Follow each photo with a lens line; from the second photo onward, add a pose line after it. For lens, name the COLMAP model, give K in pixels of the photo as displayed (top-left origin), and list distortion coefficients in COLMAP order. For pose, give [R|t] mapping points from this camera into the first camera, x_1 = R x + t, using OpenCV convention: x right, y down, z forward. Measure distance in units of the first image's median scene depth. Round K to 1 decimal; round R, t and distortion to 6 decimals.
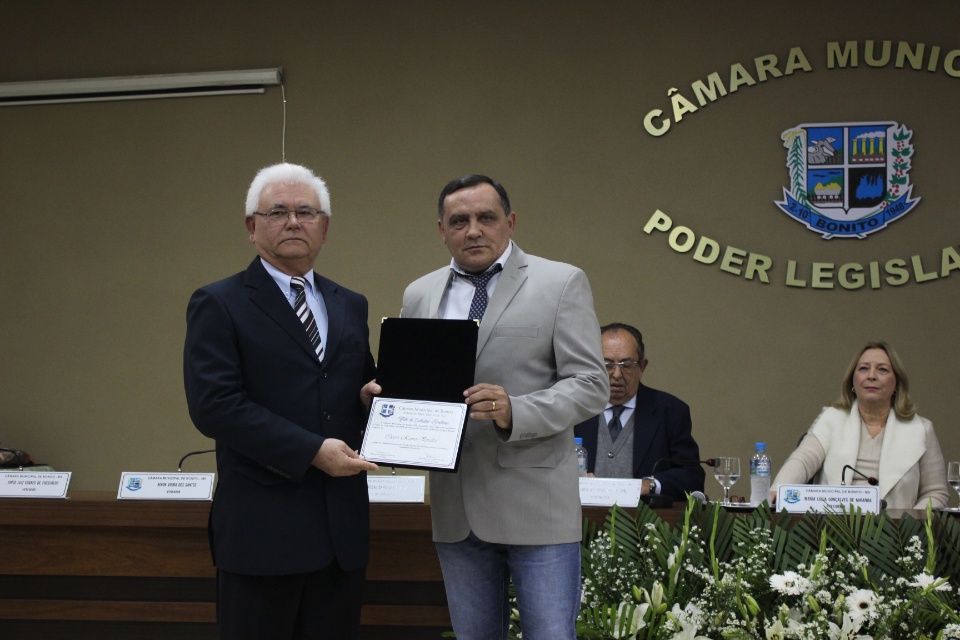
lens RADIAL K [[1484.8, 0, 479.1], [0, 1484.8, 322.9], [0, 0, 1]] dist [-0.029441, 0.117575]
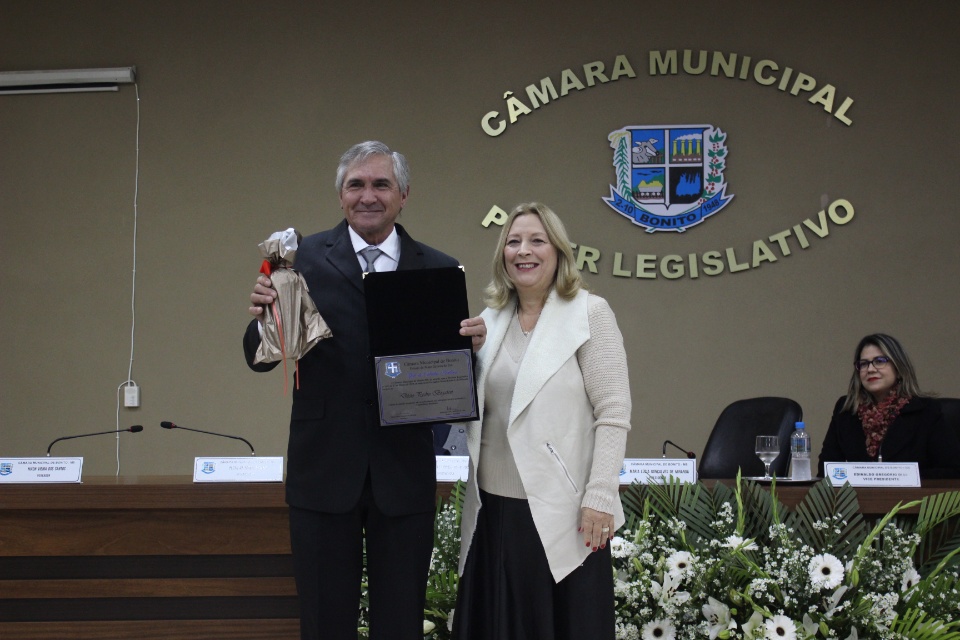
lens RADIAL K [[1448.9, 0, 481.5], [0, 1448.9, 323.4], [0, 0, 1]] dist [-0.038091, 0.116939]
pose [[0.993659, -0.006979, 0.112219, -0.007500], [0.005653, 0.999910, 0.012126, -0.003755], [-0.112294, -0.011415, 0.993609, -0.040617]]
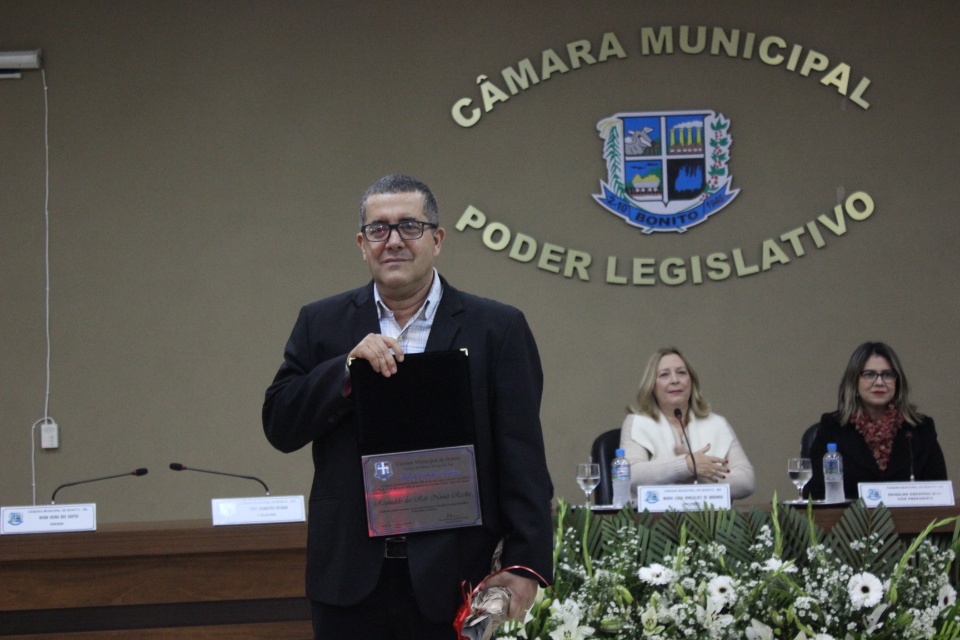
lens RADIAL K [[2099.5, 0, 481.2], [0, 2099.5, 318.1], [0, 0, 1]] dist [0.053657, 0.173213]
pose [[0.981843, -0.033707, 0.186675, -0.130436], [0.030503, 0.999334, 0.020007, -0.032762], [-0.187225, -0.013950, 0.982218, -0.327757]]
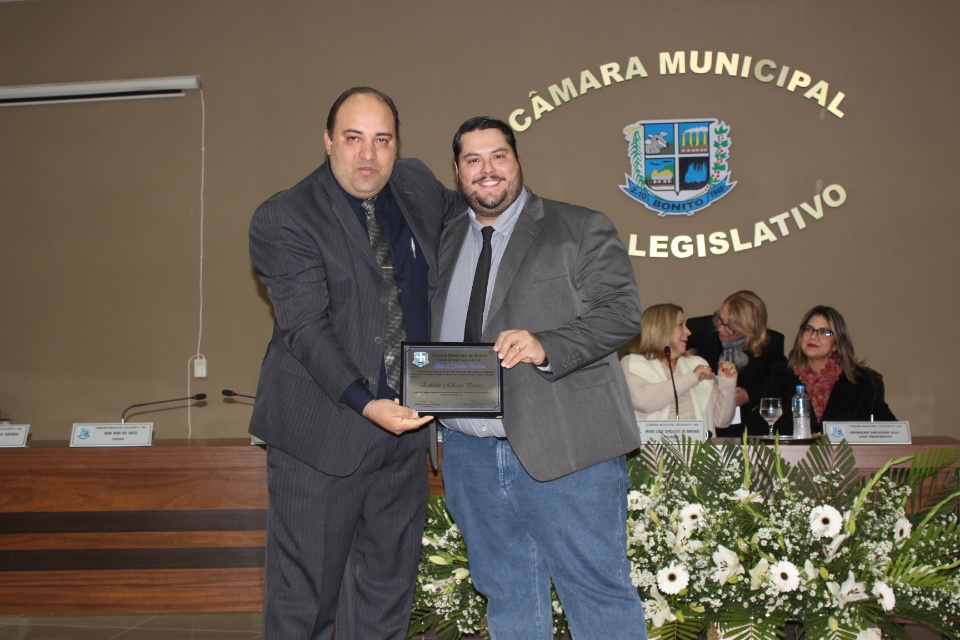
lens RADIAL K [[1271.0, 0, 478.8], [0, 1271.0, 322.9], [0, 0, 1]] dist [-0.078959, 0.178304]
pose [[0.996243, -0.018742, 0.084546, -0.002523], [0.016433, 0.999475, 0.027923, -0.001315], [-0.085025, -0.026429, 0.996028, -0.016606]]
